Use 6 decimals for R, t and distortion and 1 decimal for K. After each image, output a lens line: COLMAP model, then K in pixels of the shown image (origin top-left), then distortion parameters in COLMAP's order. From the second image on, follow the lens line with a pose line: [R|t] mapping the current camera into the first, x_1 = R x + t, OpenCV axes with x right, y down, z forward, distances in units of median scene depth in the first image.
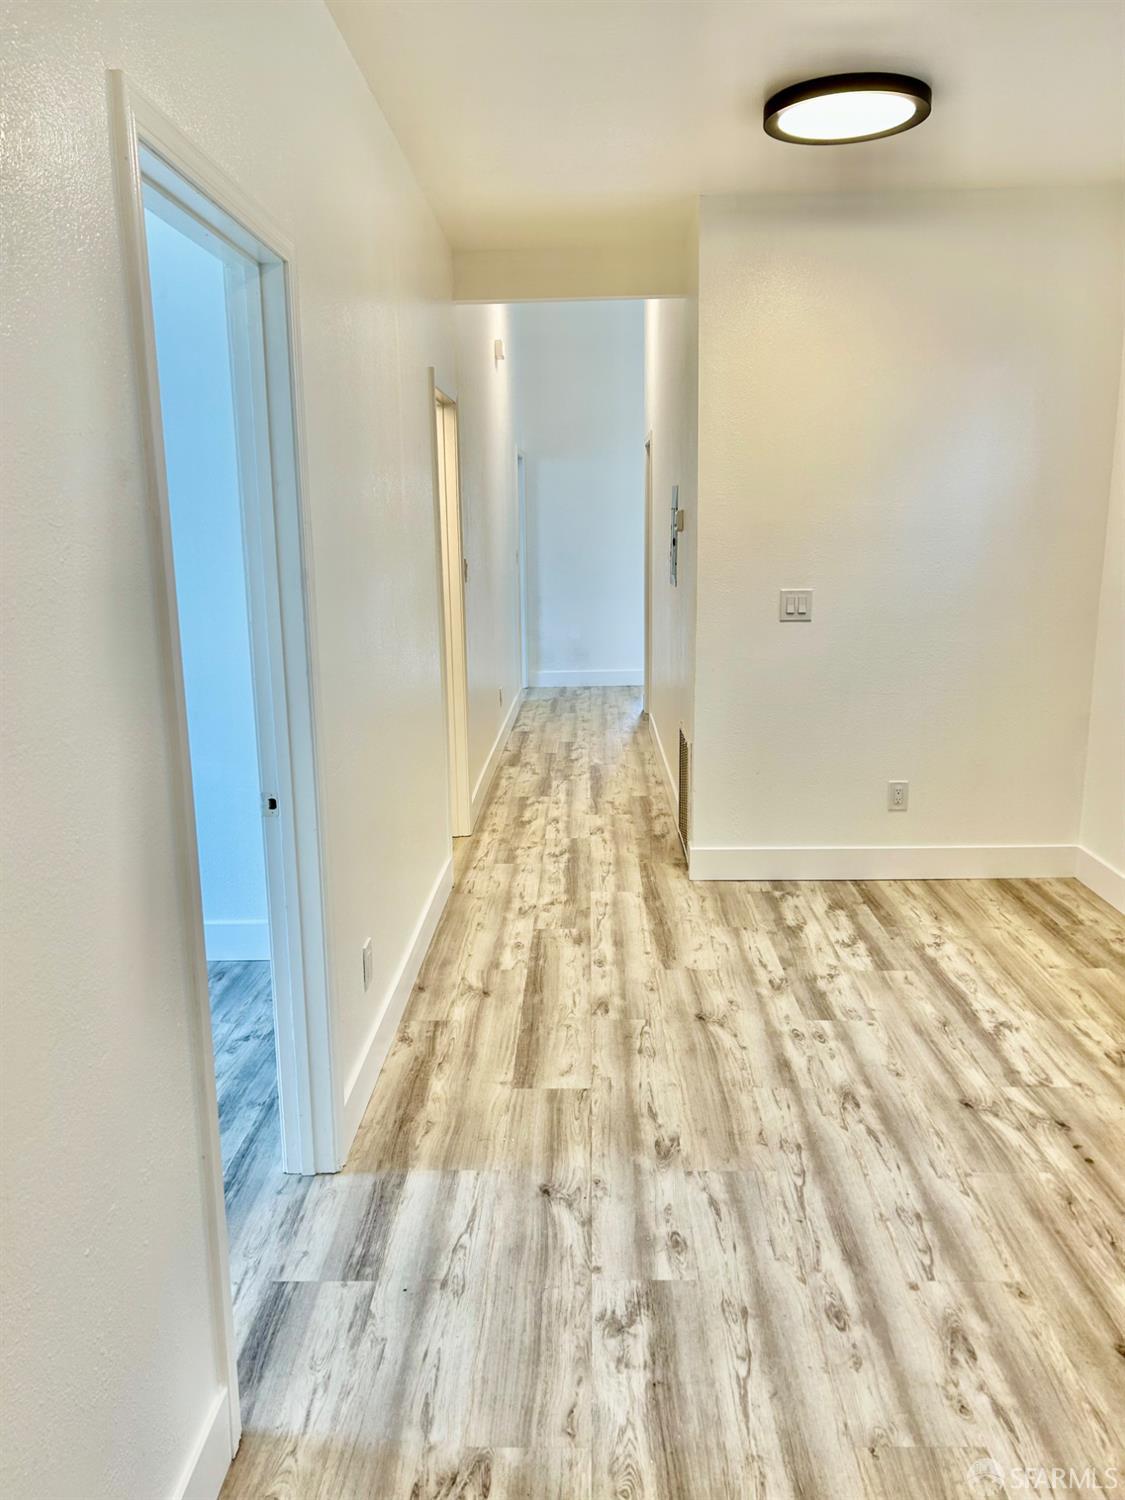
lens RADIAL K [[1144.0, 0, 562.5], [0, 1144.0, 750.0], [0, 0, 1]] dist [0.040901, -0.004379]
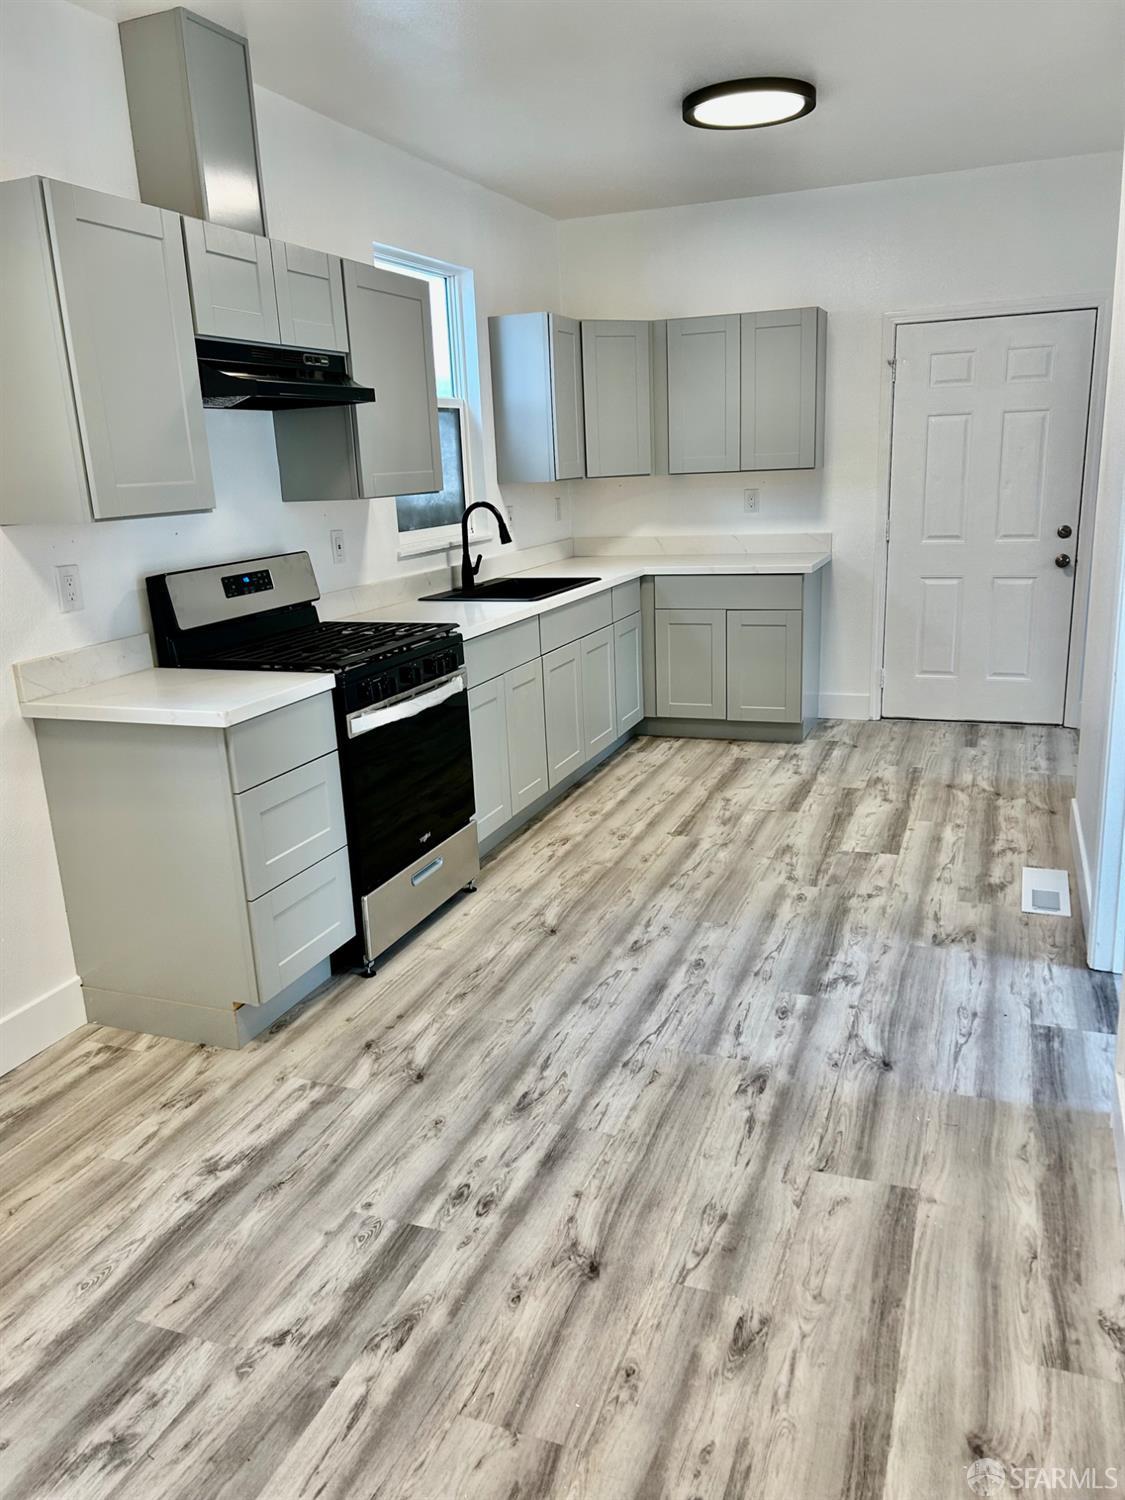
lens RADIAL K [[1128.4, 0, 570.8], [0, 1128.4, 753.7], [0, 0, 1]] dist [0.060062, -0.075533]
pose [[-0.942610, -0.034614, 0.332096, -0.067175], [0.118048, 0.895828, 0.428435, -0.308523], [-0.312331, 0.443050, -0.840331, 1.576447]]
